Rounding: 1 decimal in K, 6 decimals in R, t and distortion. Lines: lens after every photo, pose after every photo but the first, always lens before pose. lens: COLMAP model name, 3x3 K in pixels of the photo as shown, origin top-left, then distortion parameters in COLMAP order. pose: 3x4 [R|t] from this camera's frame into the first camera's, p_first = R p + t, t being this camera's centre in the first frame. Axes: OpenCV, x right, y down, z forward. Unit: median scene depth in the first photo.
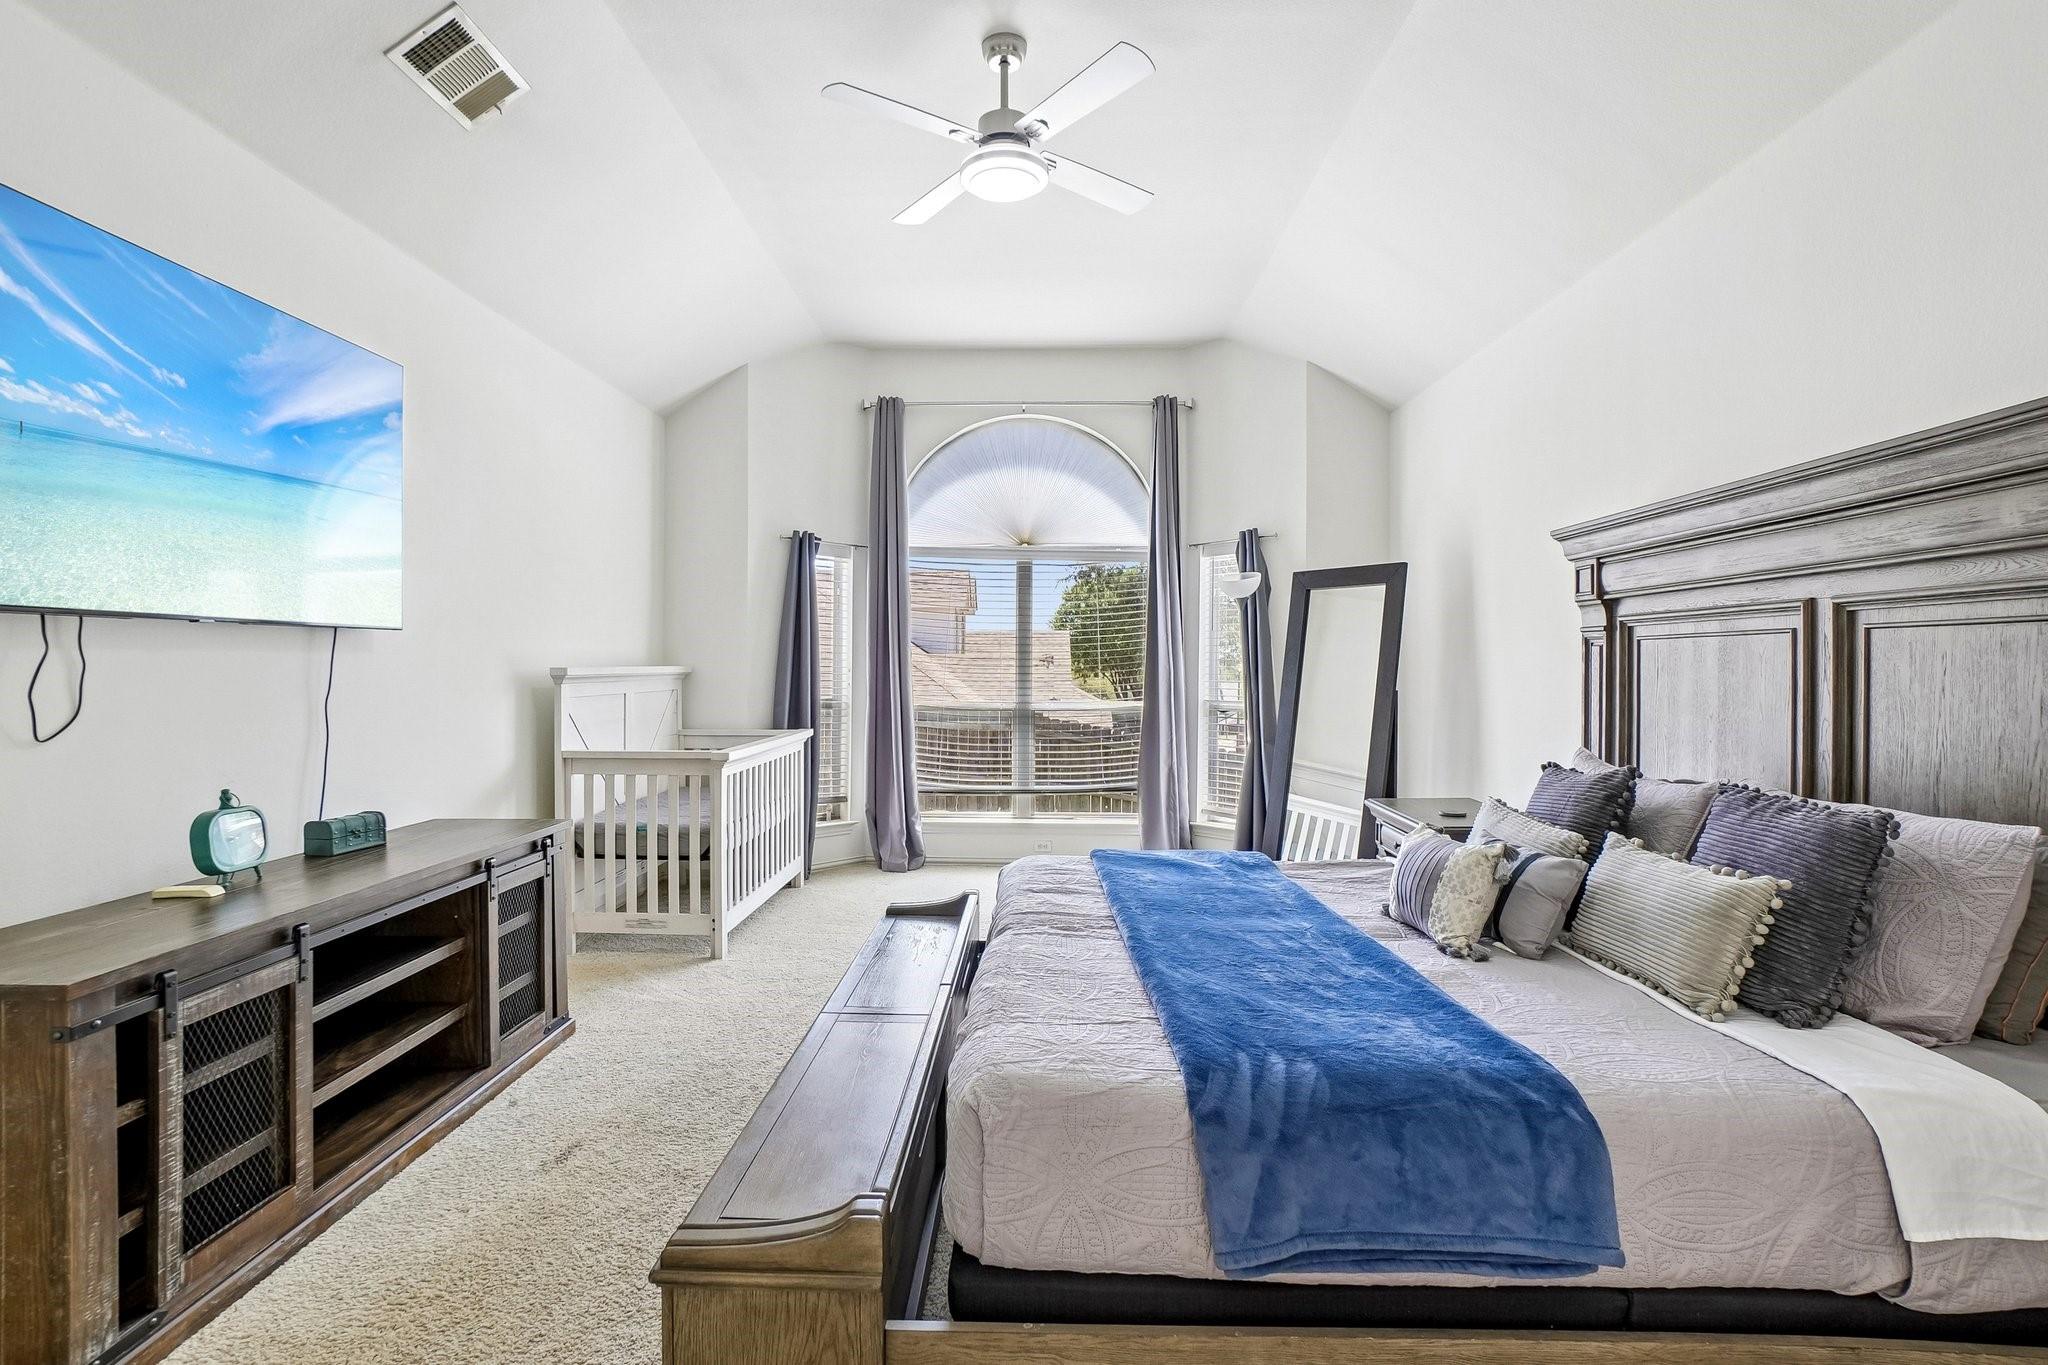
lens RADIAL K [[929.7, 0, 1022.6], [0, 929.7, 675.6], [0, 0, 1]] dist [-0.016871, -0.000285]
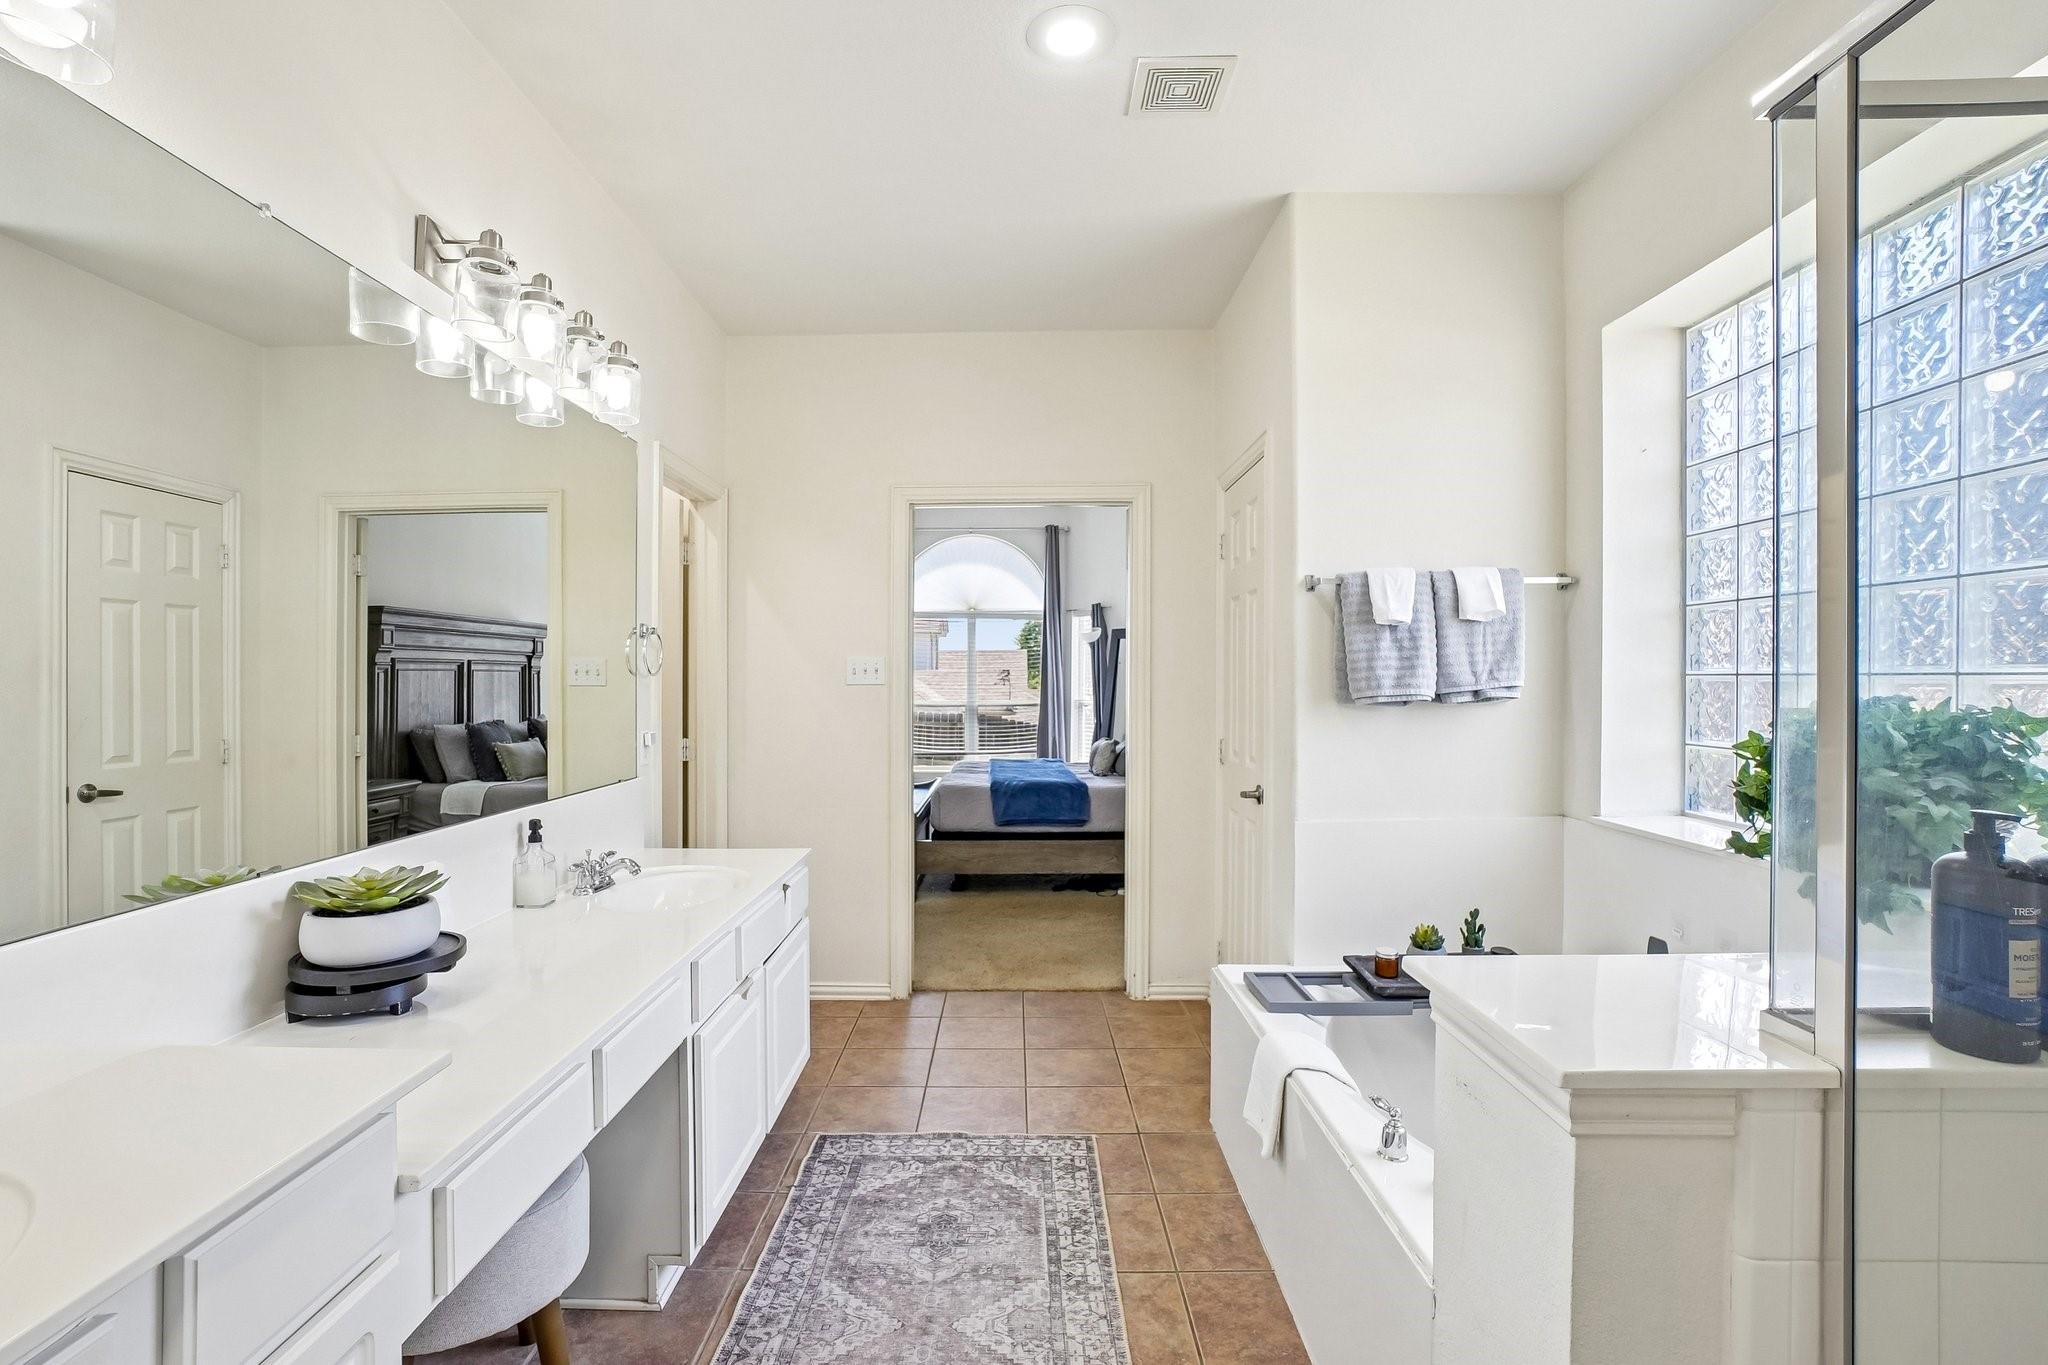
lens RADIAL K [[929.7, 0, 1018.5], [0, 929.7, 682.6], [0, 0, 1]] dist [-0.016871, -0.000285]
pose [[0.999714, -0.004005, 0.023586, 0.049098], [0.004103, 0.999983, -0.004115, 0.001235], [-0.023569, 0.004210, 0.999713, -0.742330]]
